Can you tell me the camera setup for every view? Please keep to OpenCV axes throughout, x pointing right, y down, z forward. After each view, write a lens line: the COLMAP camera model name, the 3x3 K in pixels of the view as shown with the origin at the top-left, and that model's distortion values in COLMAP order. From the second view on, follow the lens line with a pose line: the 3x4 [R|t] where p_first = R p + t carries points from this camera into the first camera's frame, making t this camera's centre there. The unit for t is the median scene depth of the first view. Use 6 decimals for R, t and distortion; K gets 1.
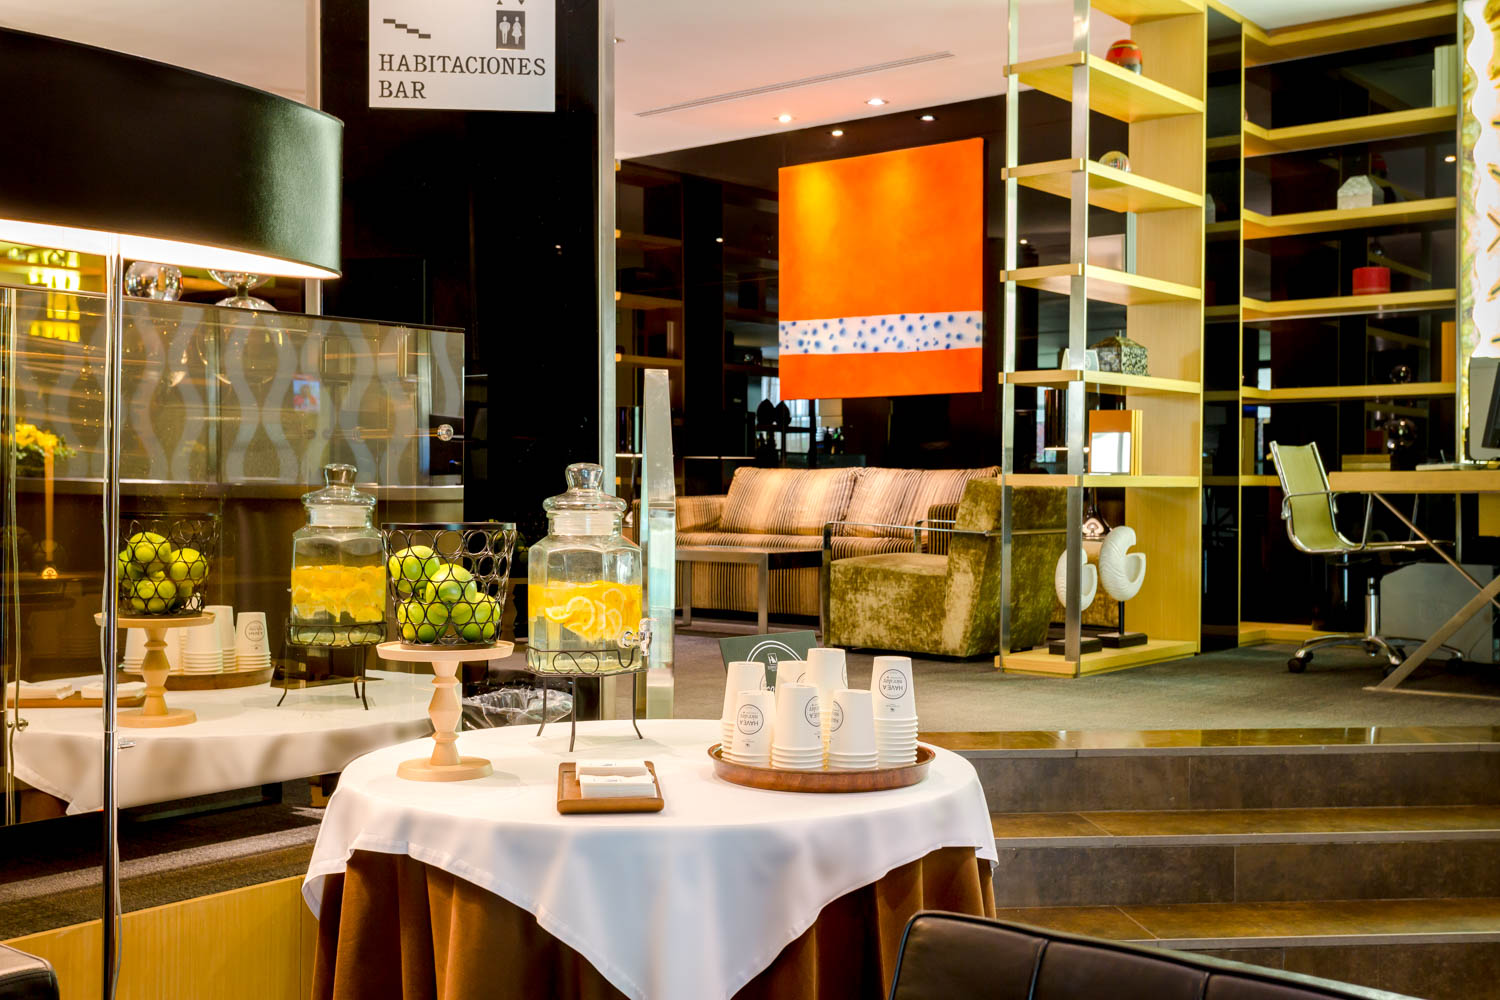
lens RADIAL K [[1617.9, 0, 746.7], [0, 1617.9, 508.4], [0, 0, 1]] dist [0.030058, 0.000000]
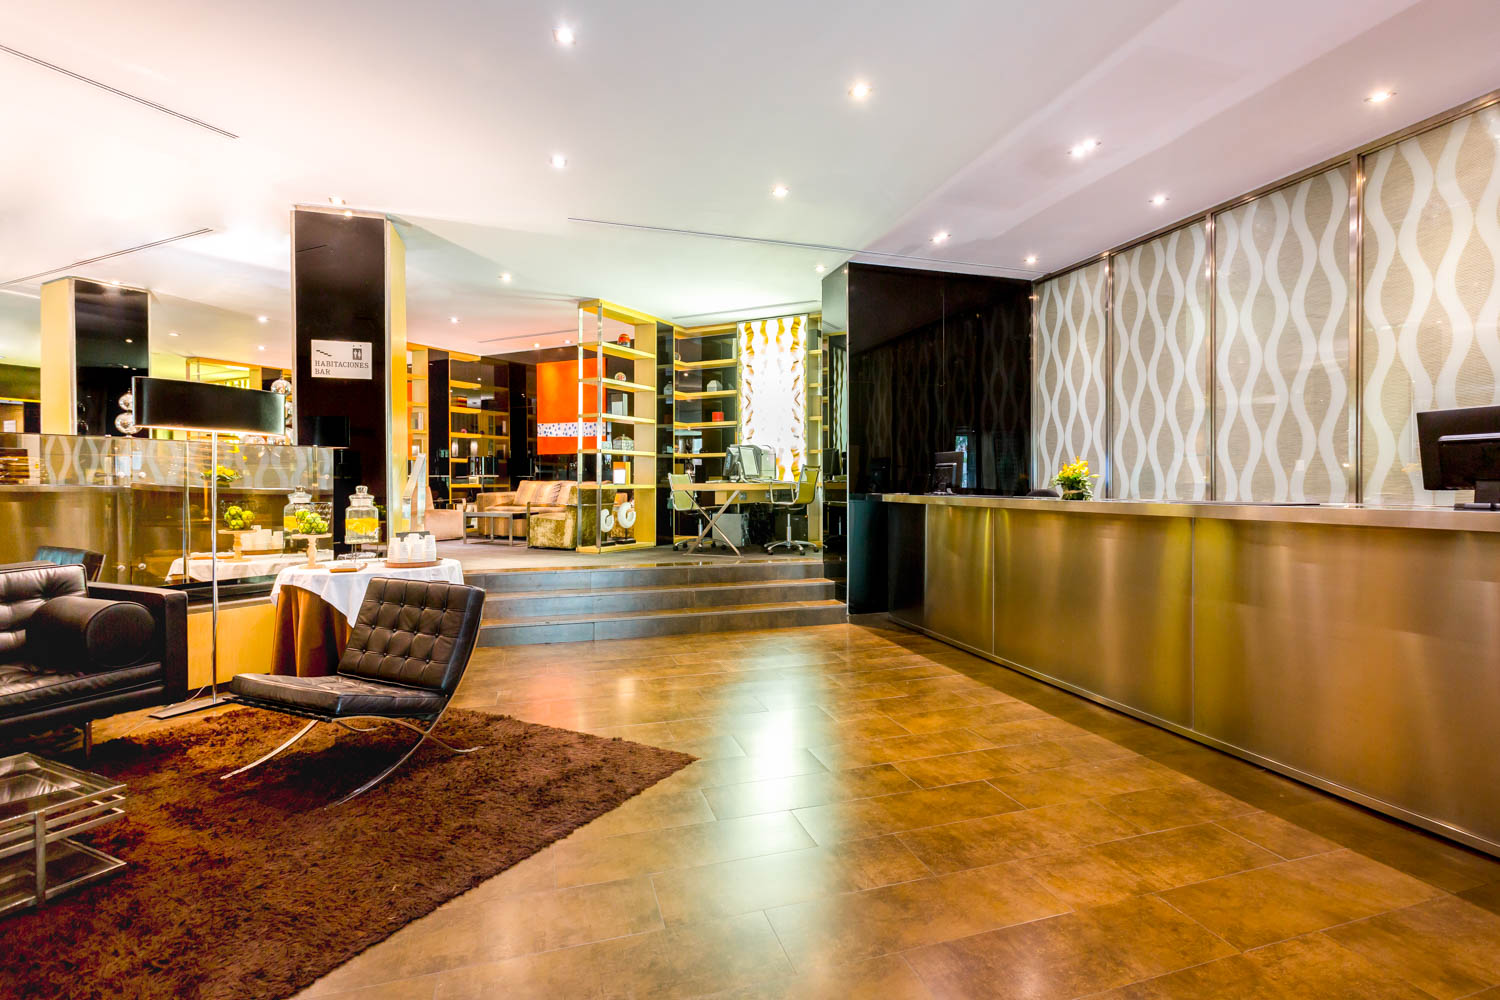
lens RADIAL K [[804.8, 0, 756.3], [0, 804.8, 497.1], [0, 0, 1]] dist [0.000345, 0.002562]
pose [[0.988363, -0.009051, 0.151841, 0.257101], [0.008807, 0.999959, 0.002283, 0.000784], [-0.151856, -0.000920, 0.988402, -0.473687]]
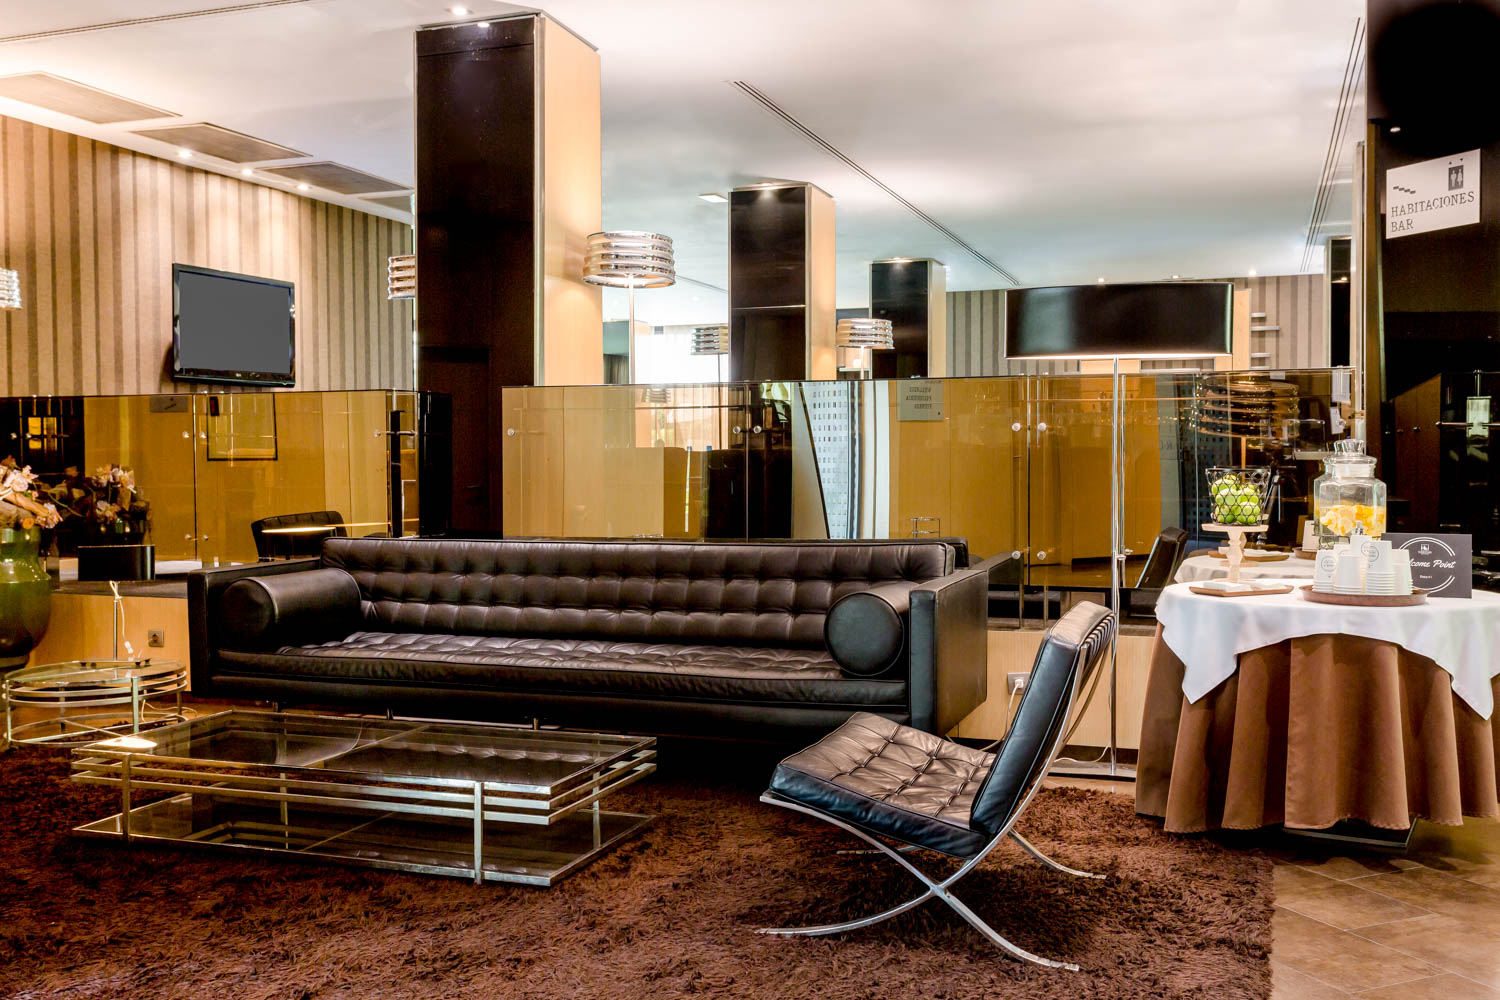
lens RADIAL K [[1344.0, 0, 748.4], [0, 1344.0, 487.4], [0, 0, 1]] dist [0.017208, 0.011097]
pose [[0.324706, 0.020420, -0.945595, 0.597750], [-0.003124, 0.999785, 0.020517, -0.000640], [0.945810, -0.003708, 0.324699, -0.094053]]
